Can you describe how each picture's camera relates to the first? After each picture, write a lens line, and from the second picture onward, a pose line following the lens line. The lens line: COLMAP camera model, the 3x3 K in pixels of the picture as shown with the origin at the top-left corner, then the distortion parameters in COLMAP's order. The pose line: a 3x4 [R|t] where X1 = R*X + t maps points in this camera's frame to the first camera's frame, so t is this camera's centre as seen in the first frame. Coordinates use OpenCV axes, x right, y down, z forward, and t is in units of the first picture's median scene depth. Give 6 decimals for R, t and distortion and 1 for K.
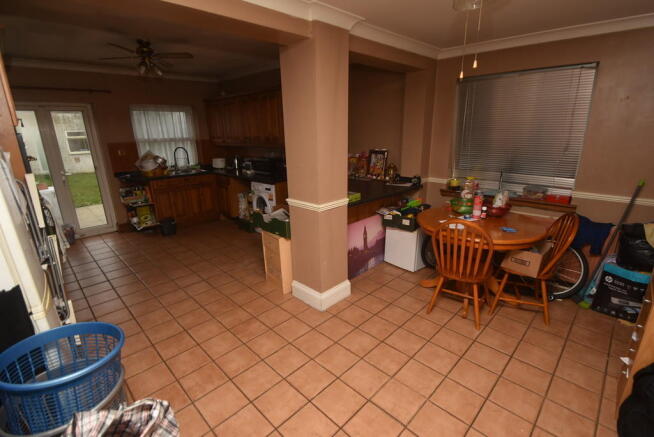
lens RADIAL K [[310.2, 0, 327.0], [0, 310.2, 218.5], [0, 0, 1]] dist [-0.000888, -0.000467]
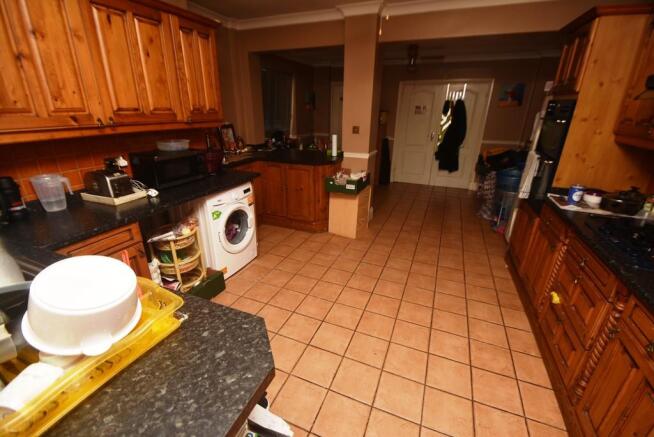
lens RADIAL K [[288.4, 0, 324.2], [0, 288.4, 220.9], [0, 0, 1]] dist [0.016865, -0.014626]
pose [[-0.366643, -0.320038, 0.873584, -1.037192], [0.258546, 0.866937, 0.426115, -0.331315], [-0.893715, 0.382094, -0.235112, 1.315468]]
